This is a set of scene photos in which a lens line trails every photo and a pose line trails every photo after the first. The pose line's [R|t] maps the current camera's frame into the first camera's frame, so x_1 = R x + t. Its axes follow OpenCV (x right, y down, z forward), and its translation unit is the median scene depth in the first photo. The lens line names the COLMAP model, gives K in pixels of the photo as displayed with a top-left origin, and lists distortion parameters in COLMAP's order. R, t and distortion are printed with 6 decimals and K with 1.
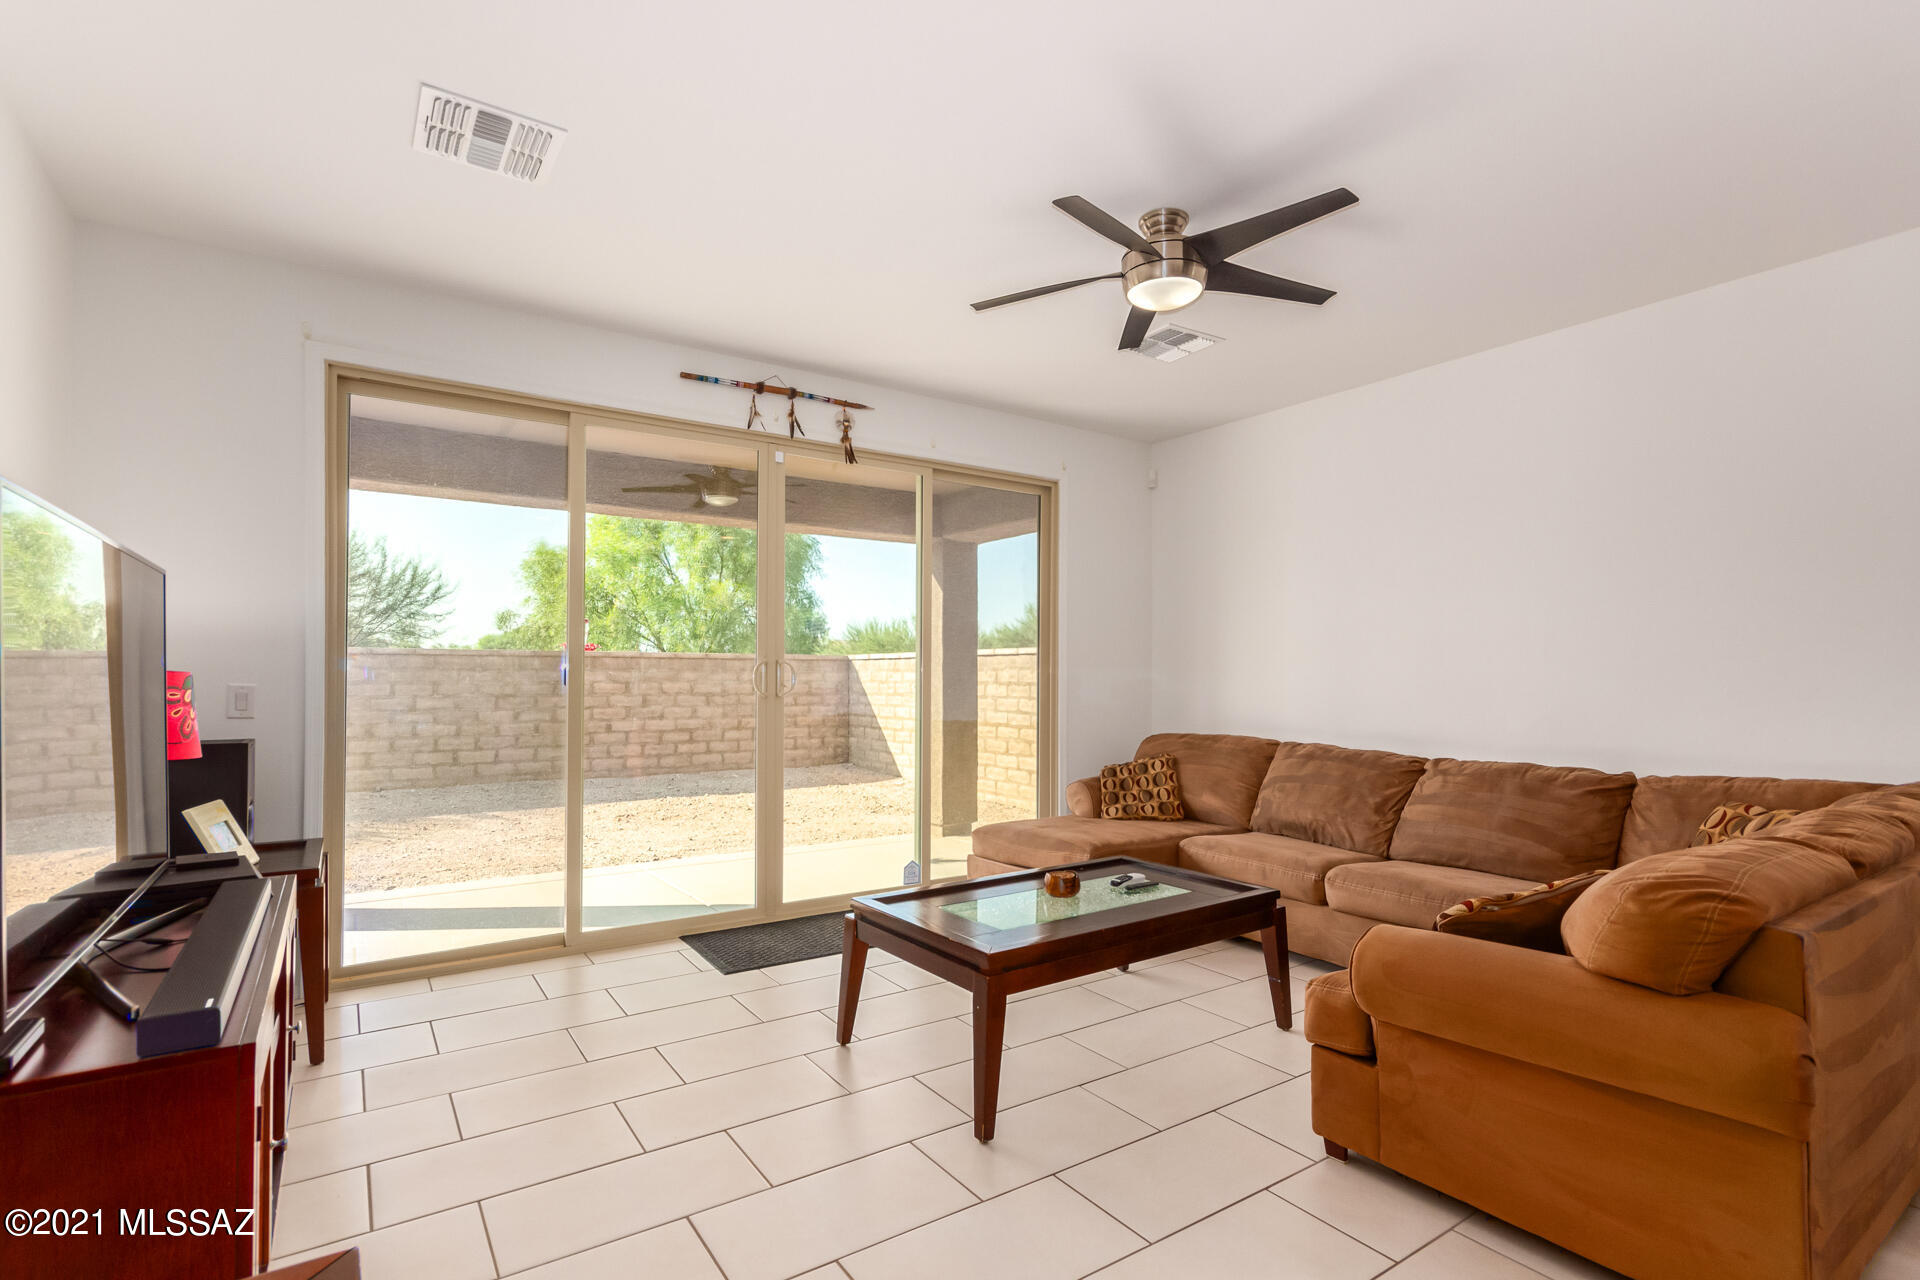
lens RADIAL K [[912.7, 0, 993.1], [0, 912.7, 657.8], [0, 0, 1]] dist [0.003448, 0.000326]
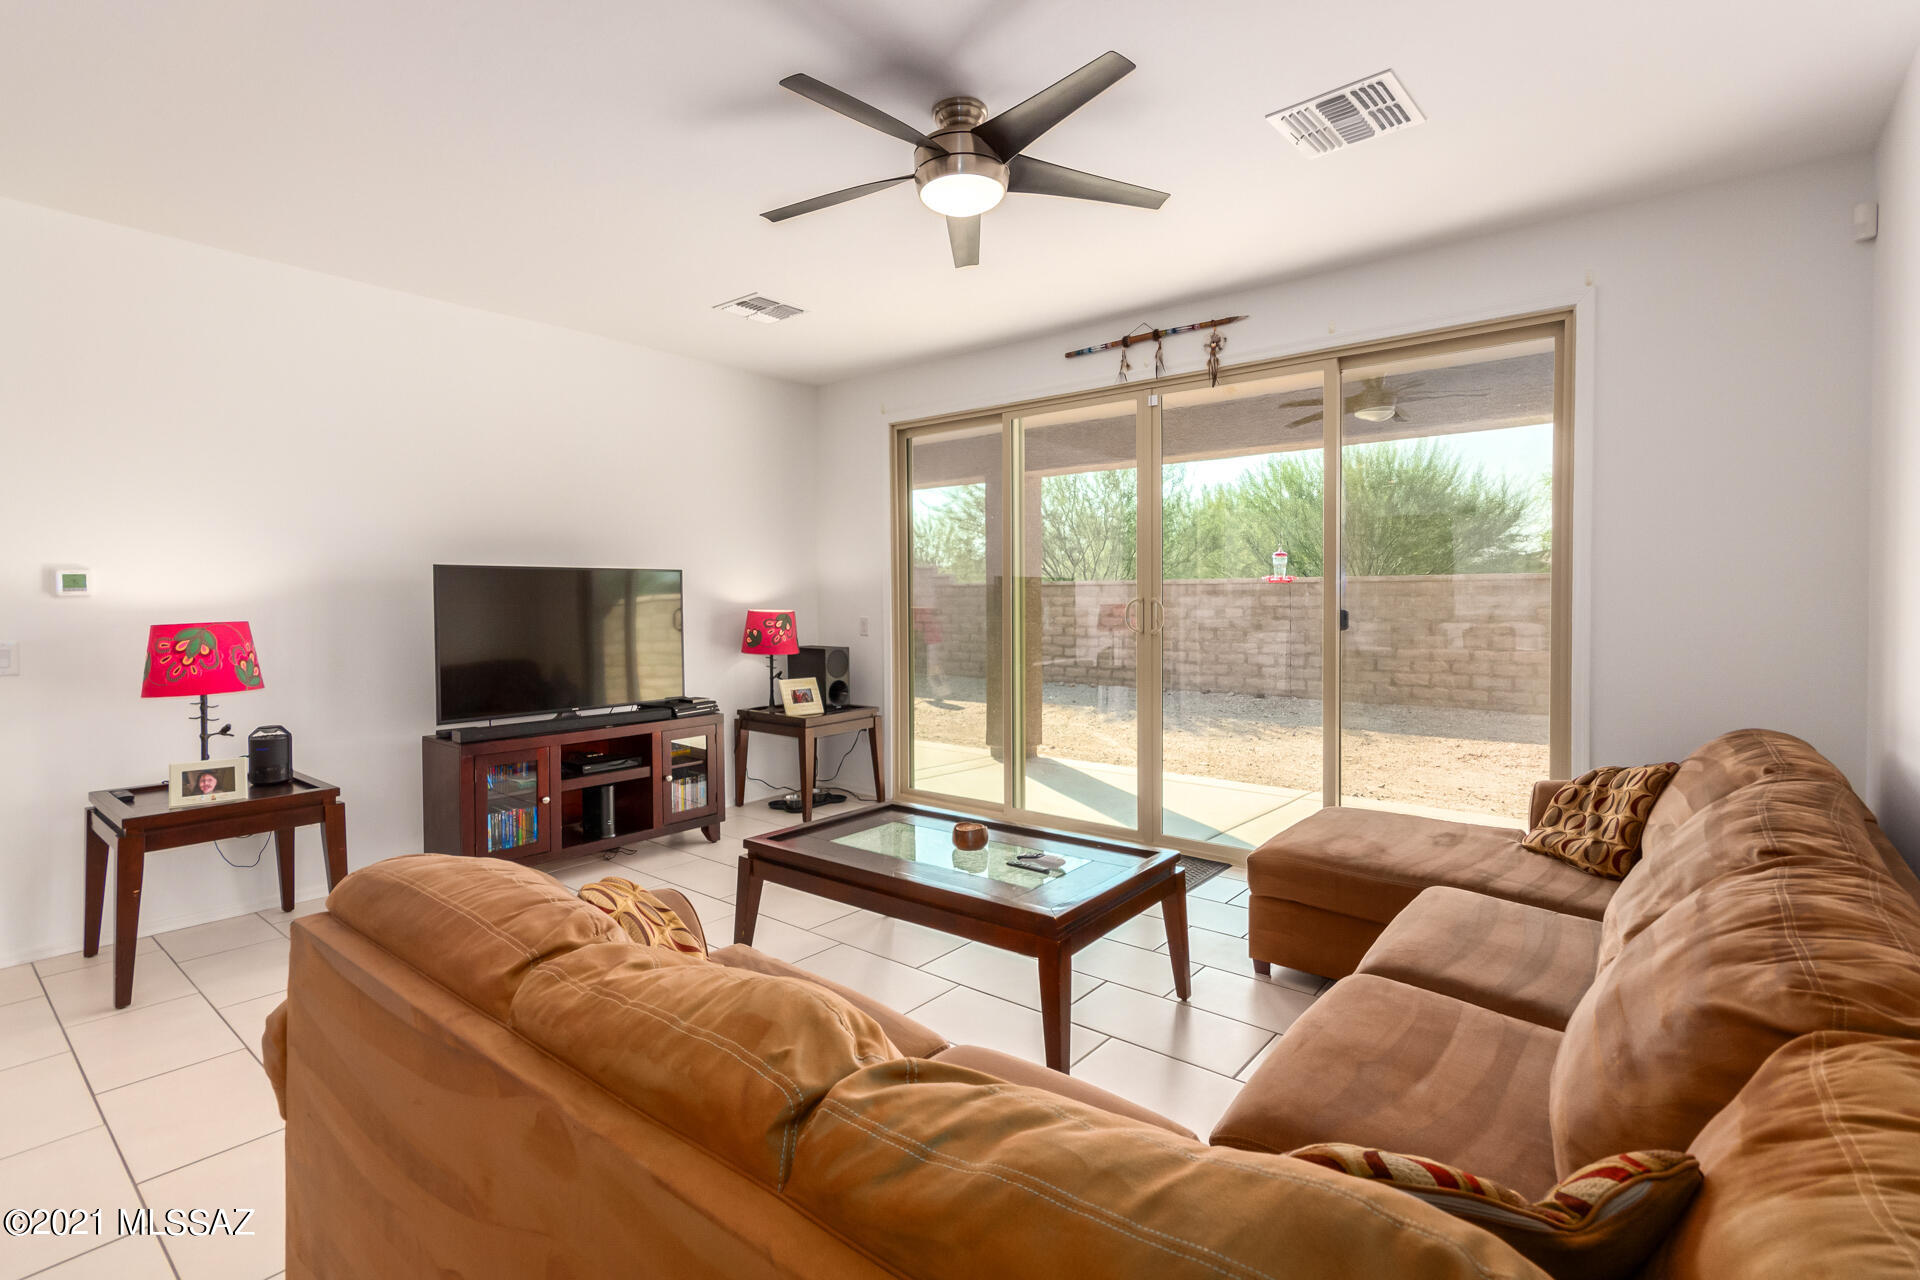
lens RADIAL K [[912.9, 0, 931.6], [0, 912.9, 599.7], [0, 0, 1]] dist [0.002664, 0.000533]
pose [[0.251534, 0.000193, -0.967848, 0.660485], [0.026818, 0.999615, 0.007169, -0.008350], [0.967477, -0.027758, 0.251432, 0.463768]]
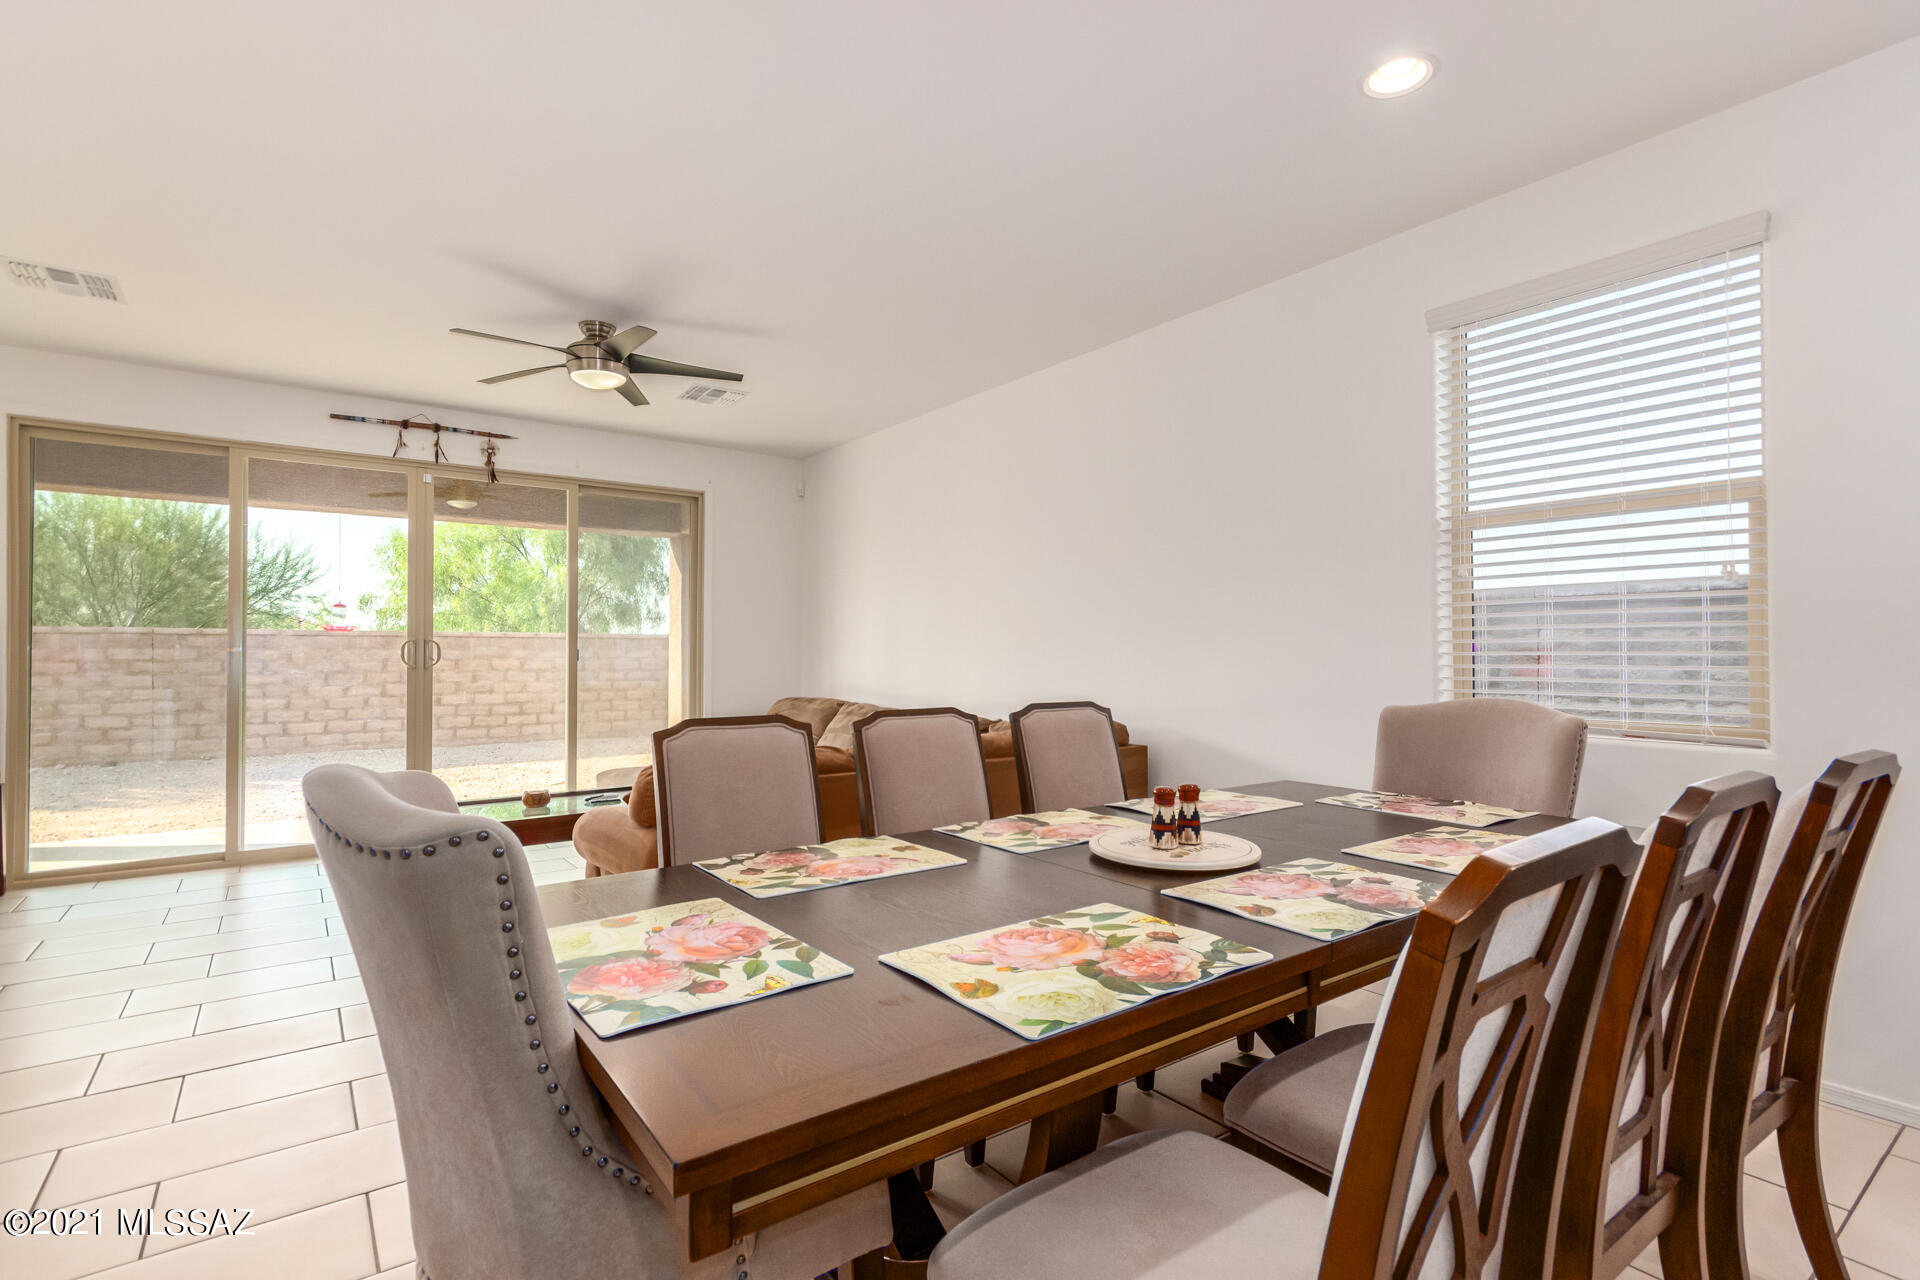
lens RADIAL K [[909.0, 0, 991.6], [0, 909.0, 638.8], [0, 0, 1]] dist [0.001147, 0.000447]
pose [[0.999162, -0.002926, 0.040817, 0.465134], [0.002795, 0.999991, 0.003268, 0.000323], [-0.040827, -0.003152, 0.999161, -0.271968]]
